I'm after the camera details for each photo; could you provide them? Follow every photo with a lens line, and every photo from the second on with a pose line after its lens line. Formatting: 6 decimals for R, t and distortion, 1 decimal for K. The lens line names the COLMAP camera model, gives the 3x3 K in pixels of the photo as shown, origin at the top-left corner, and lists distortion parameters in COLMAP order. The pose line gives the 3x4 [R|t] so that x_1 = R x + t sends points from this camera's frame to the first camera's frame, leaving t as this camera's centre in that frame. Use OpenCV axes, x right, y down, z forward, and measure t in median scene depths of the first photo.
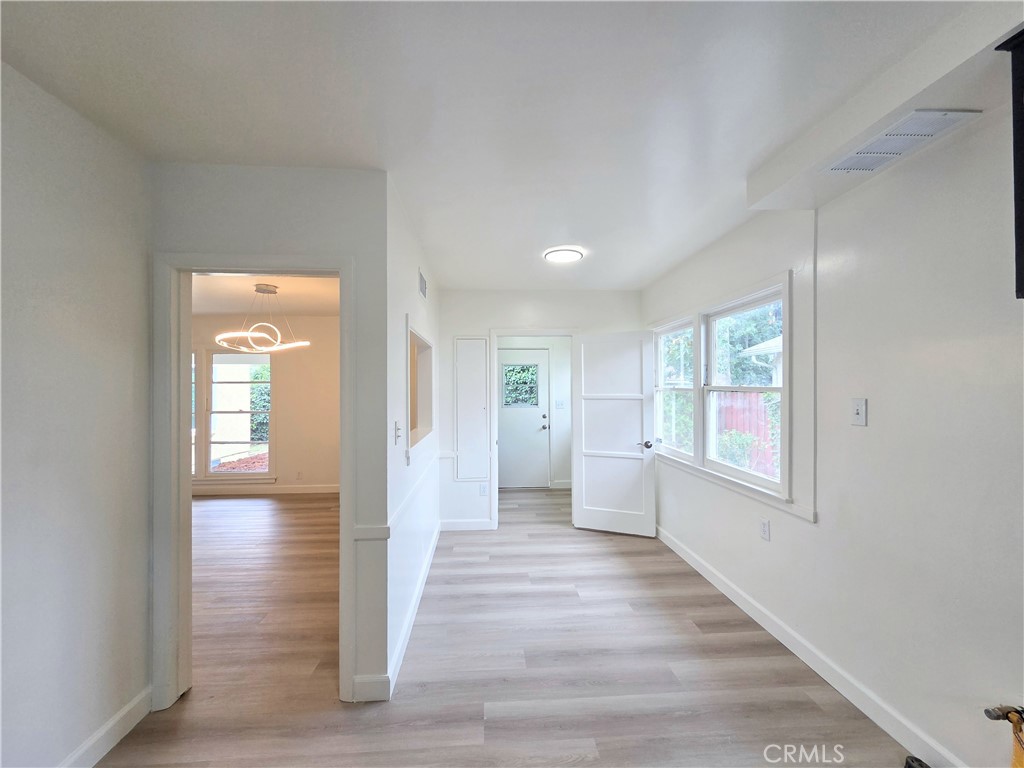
lens RADIAL K [[422.4, 0, 508.1], [0, 422.4, 386.5], [0, 0, 1]] dist [0.000029, 0.000257]
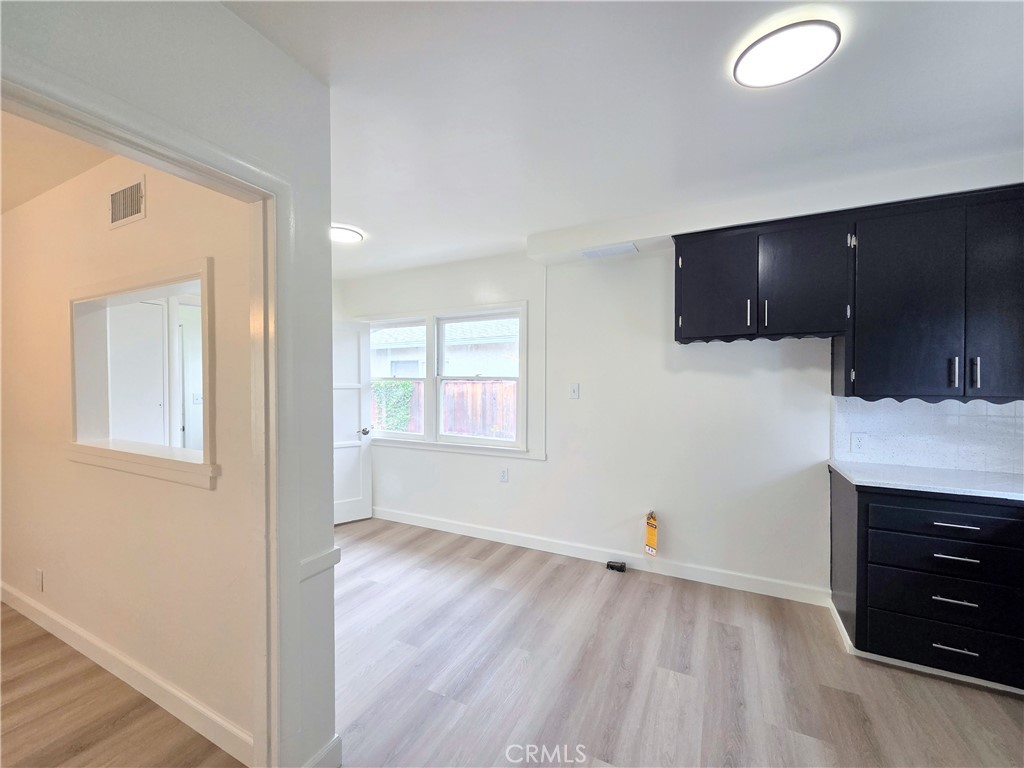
lens RADIAL K [[422.4, 0, 508.1], [0, 422.4, 386.5], [0, 0, 1]] dist [0.000029, 0.000257]
pose [[0.508236, -0.011804, 0.861137, -0.563014], [-0.004277, 0.999859, 0.016229, 0.009824], [-0.861207, -0.011931, 0.508114, 0.230473]]
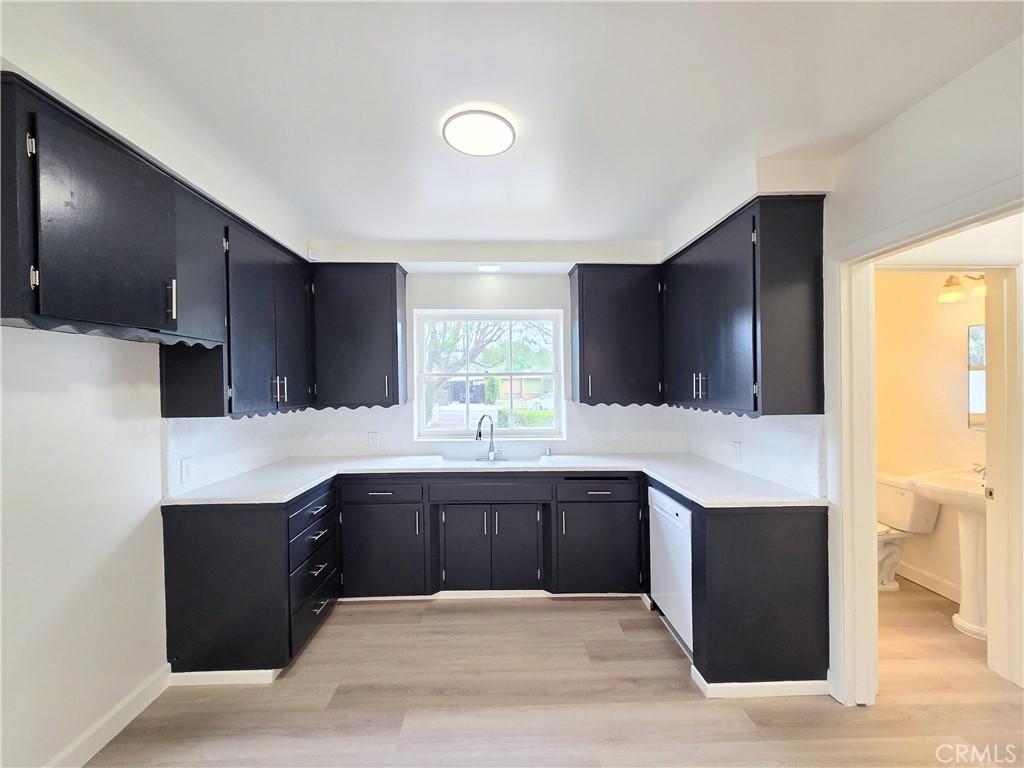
lens RADIAL K [[422.4, 0, 508.1], [0, 422.4, 386.5], [0, 0, 1]] dist [0.000029, 0.000257]
pose [[-0.999552, 0.015992, 0.025286, -0.026666], [0.016020, 0.999871, 0.000888, -0.003667], [-0.025269, 0.001293, -0.999680, 0.806469]]
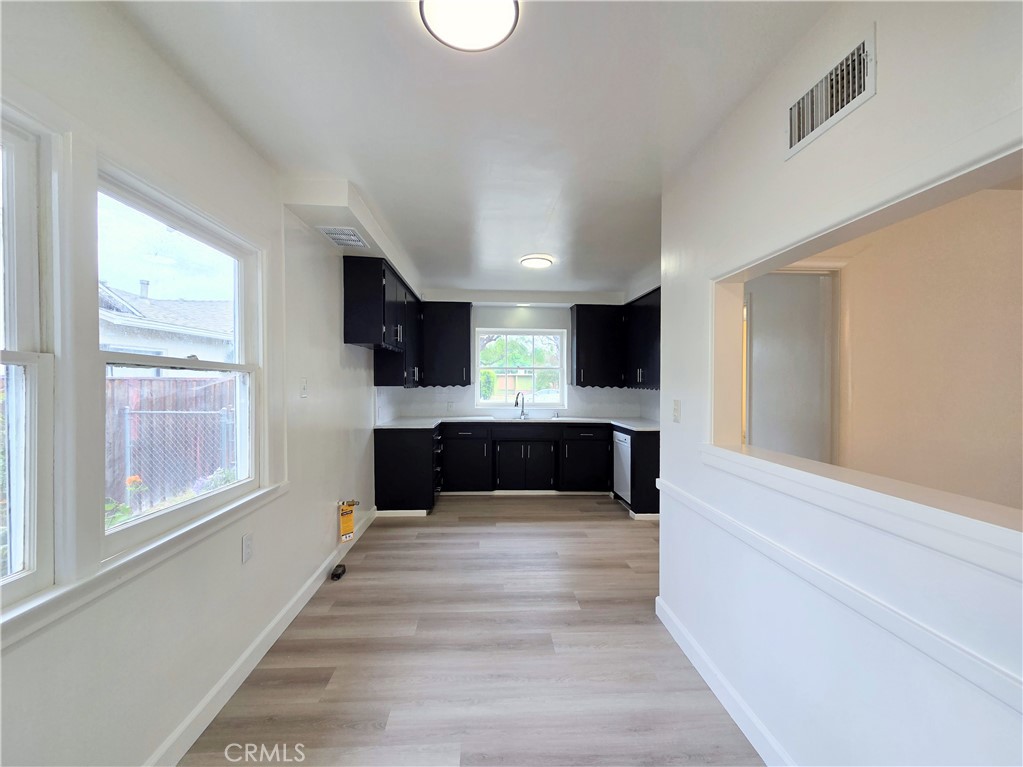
lens RADIAL K [[422.0, 0, 507.6], [0, 422.0, 386.0], [0, 0, 1]] dist [0.000029, 0.000257]
pose [[-0.999981, 0.002088, 0.005848, 0.110958], [0.002122, 0.999981, 0.005835, 0.033436], [-0.005836, 0.005847, -0.999966, 1.592481]]
